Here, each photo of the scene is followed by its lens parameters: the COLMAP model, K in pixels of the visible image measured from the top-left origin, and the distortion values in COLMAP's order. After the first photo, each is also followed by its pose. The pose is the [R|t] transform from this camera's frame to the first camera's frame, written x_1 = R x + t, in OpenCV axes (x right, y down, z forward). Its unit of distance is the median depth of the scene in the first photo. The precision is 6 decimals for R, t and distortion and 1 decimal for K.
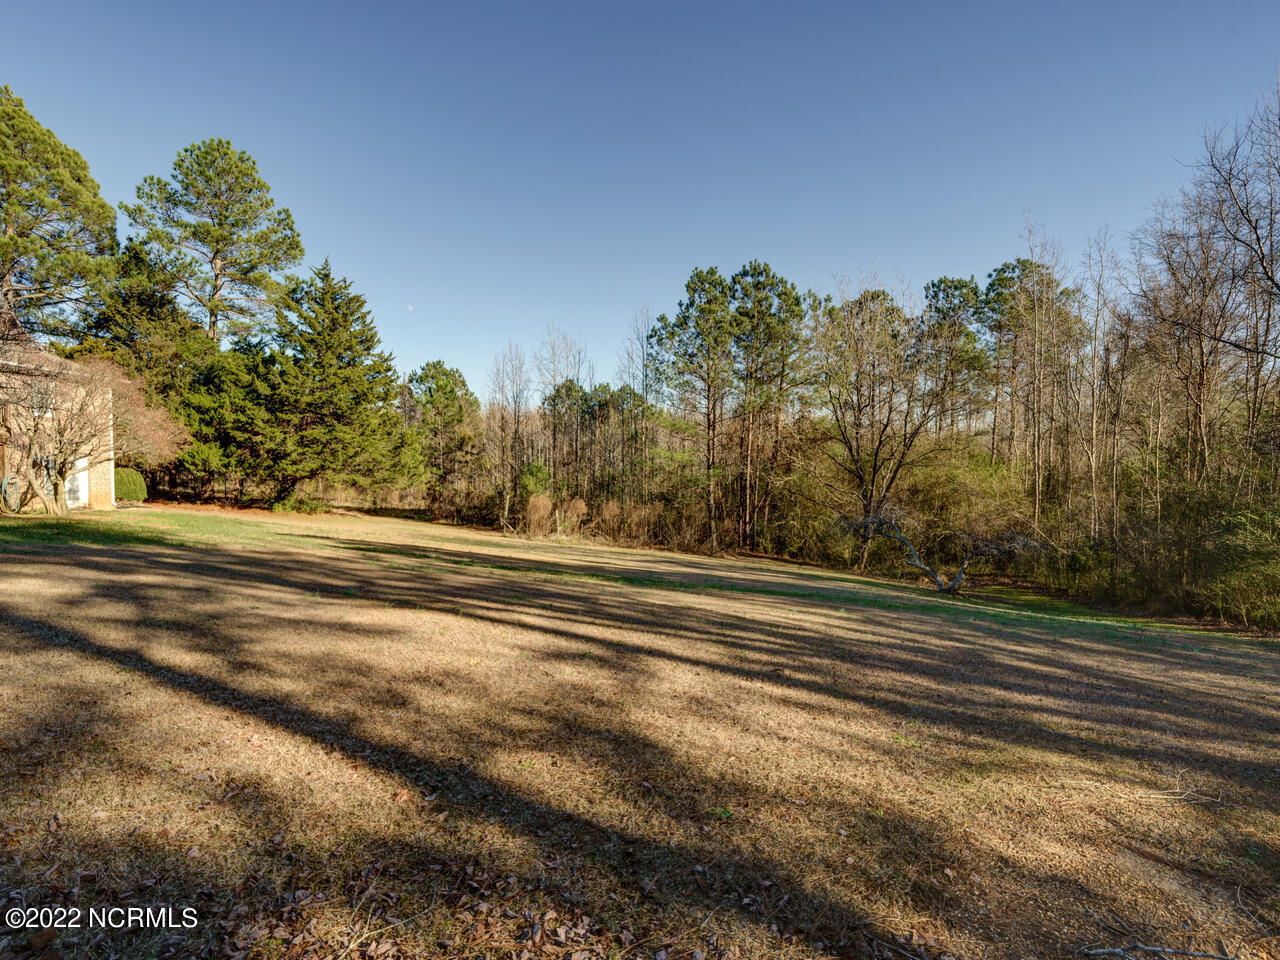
lens RADIAL K [[634.1, 0, 646.3], [0, 634.1, 485.6], [0, 0, 1]] dist [0.001305, 0.000369]
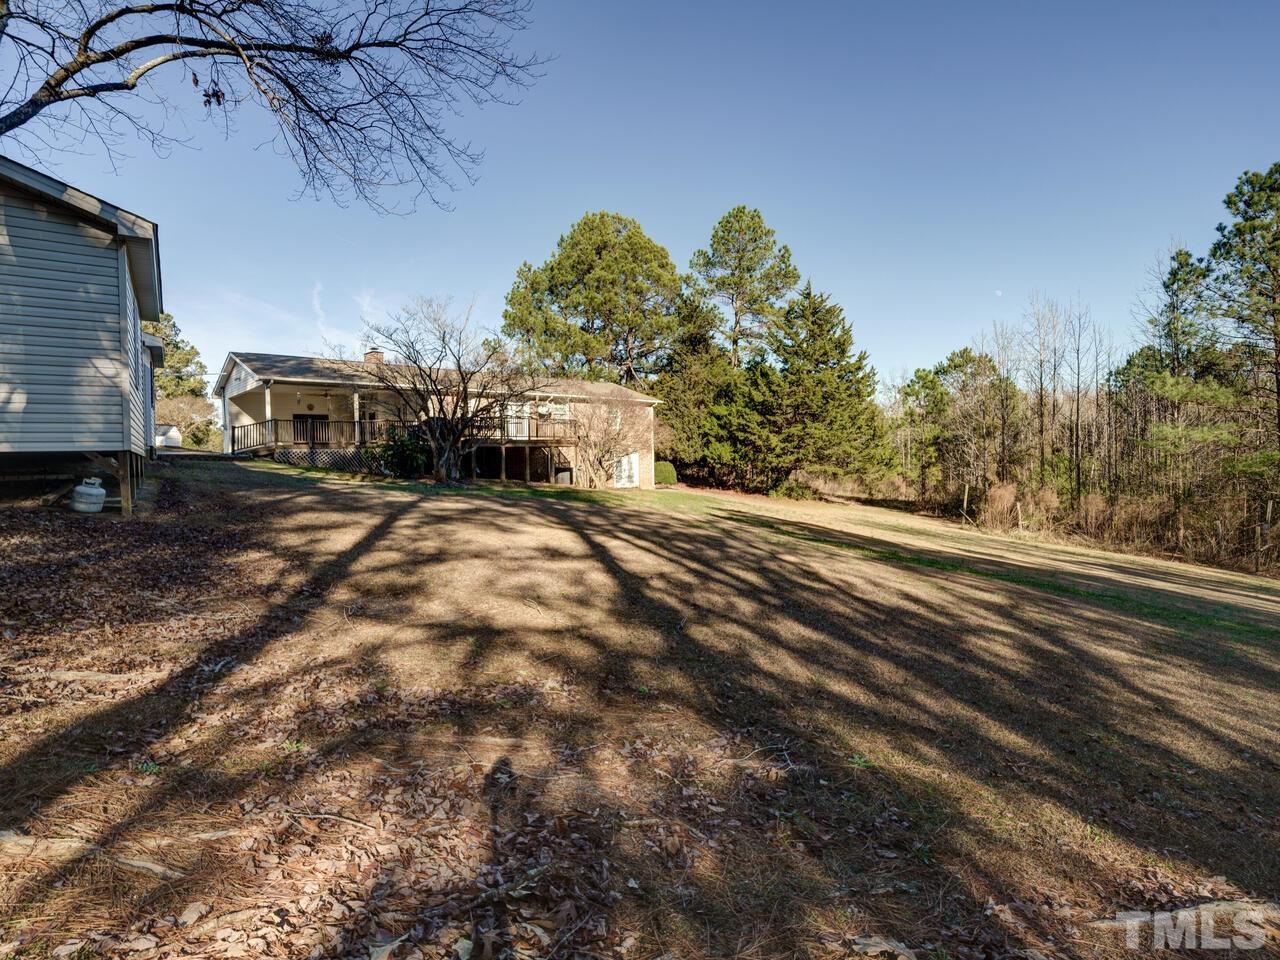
lens RADIAL K [[642.0, 0, 642.2], [0, 642.0, 467.7], [0, 0, 1]] dist [-0.002825, -0.000033]
pose [[0.648104, -0.010562, -0.761479, 0.195714], [-0.007803, 0.999759, -0.020509, 0.012536], [0.761512, 0.019234, 0.647865, 0.016562]]
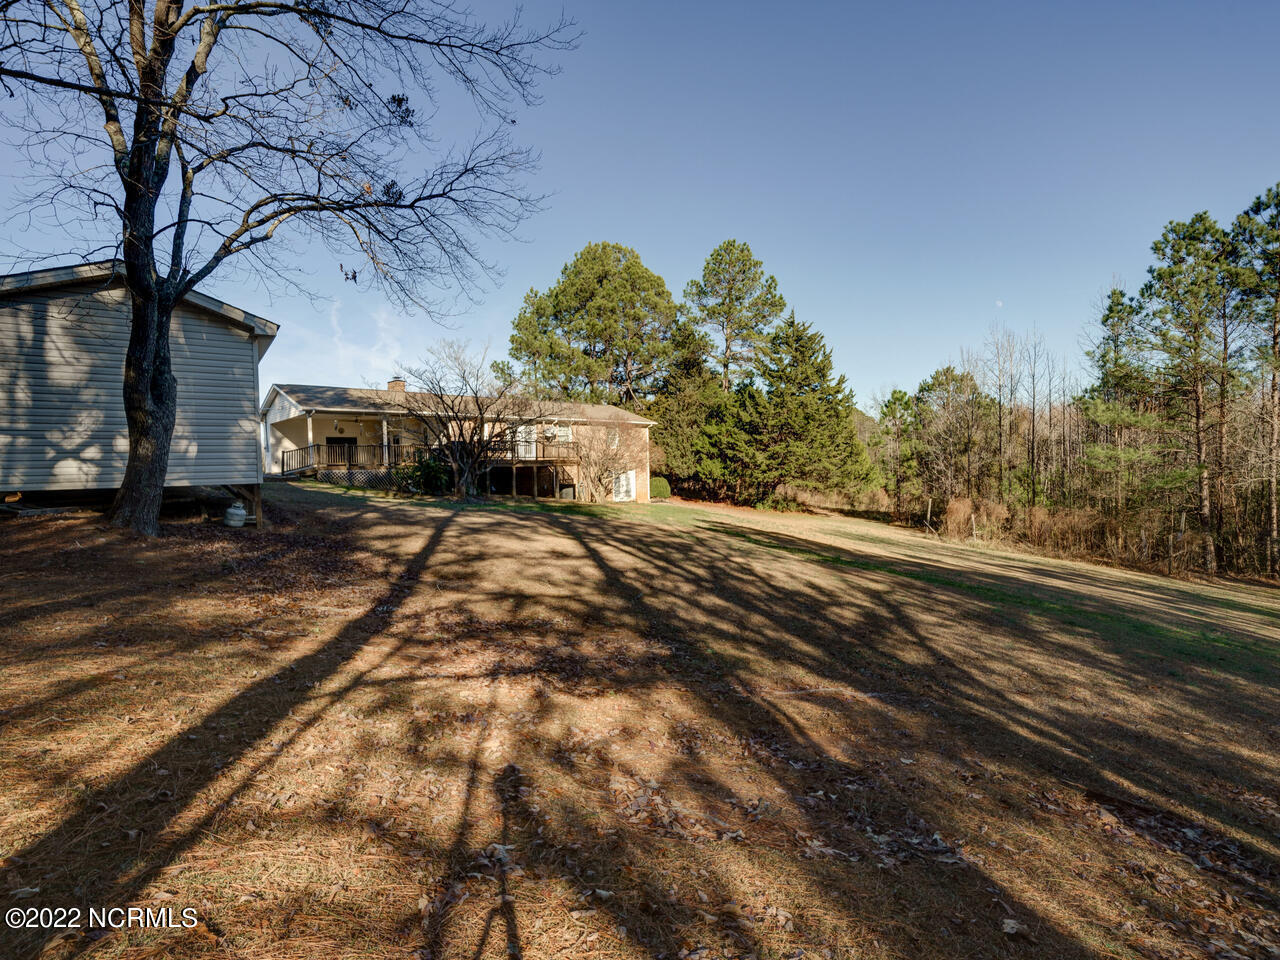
lens RADIAL K [[634.1, 0, 646.3], [0, 634.1, 485.6], [0, 0, 1]] dist [0.001305, 0.000369]
pose [[0.648605, -0.003917, -0.761115, 0.276340], [-0.005409, 0.999938, -0.009755, 0.006397], [0.761106, 0.010444, 0.648544, -0.035272]]
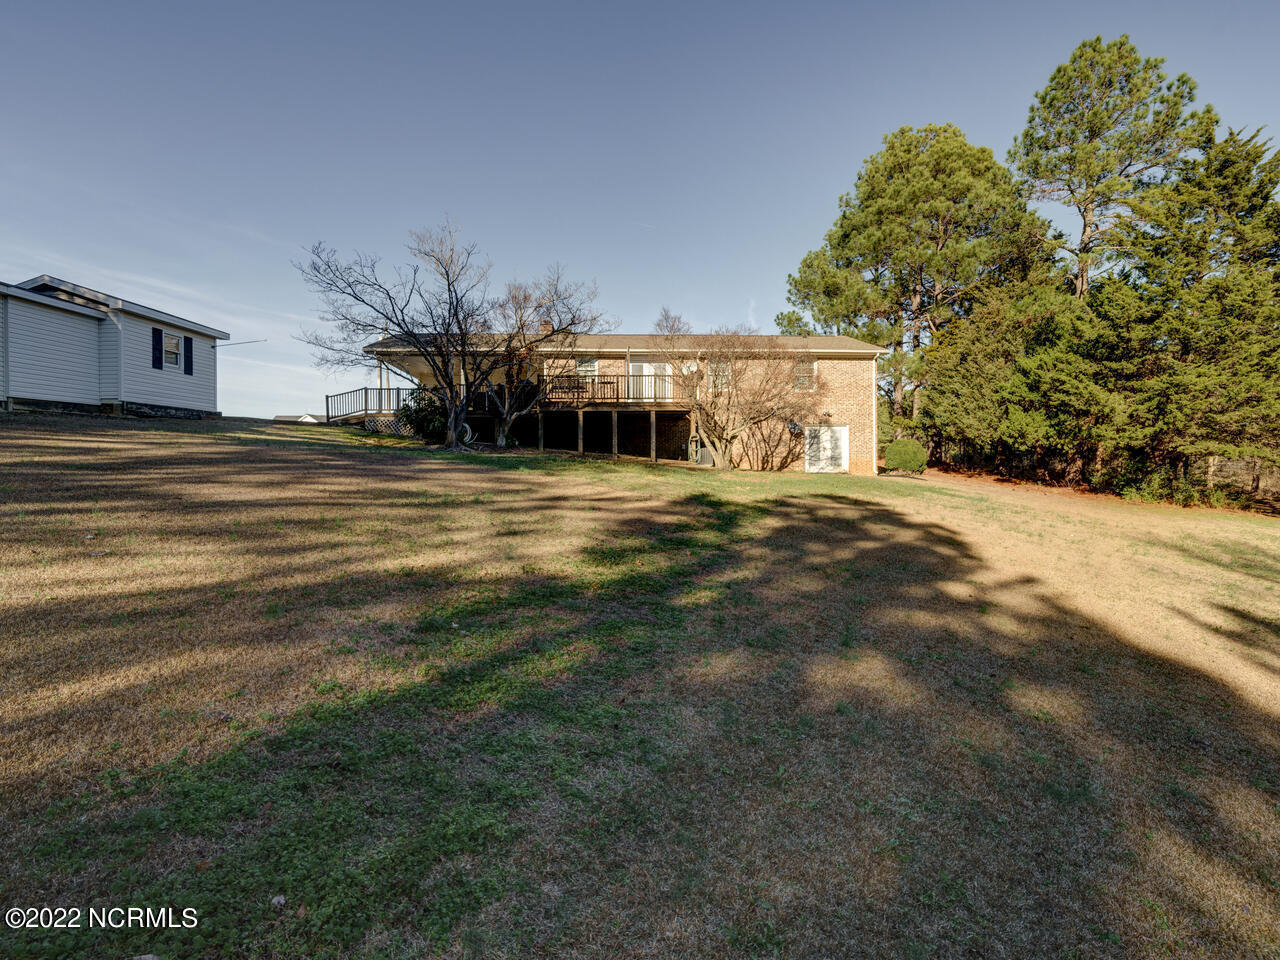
lens RADIAL K [[639.1, 0, 646.8], [0, 639.1, 464.8], [0, 0, 1]] dist [0.001861, 0.000093]
pose [[0.033651, -0.014784, -0.999324, 0.134672], [-0.034306, 0.999284, -0.015939, 0.033601], [0.998845, 0.034819, 0.033120, 0.432857]]
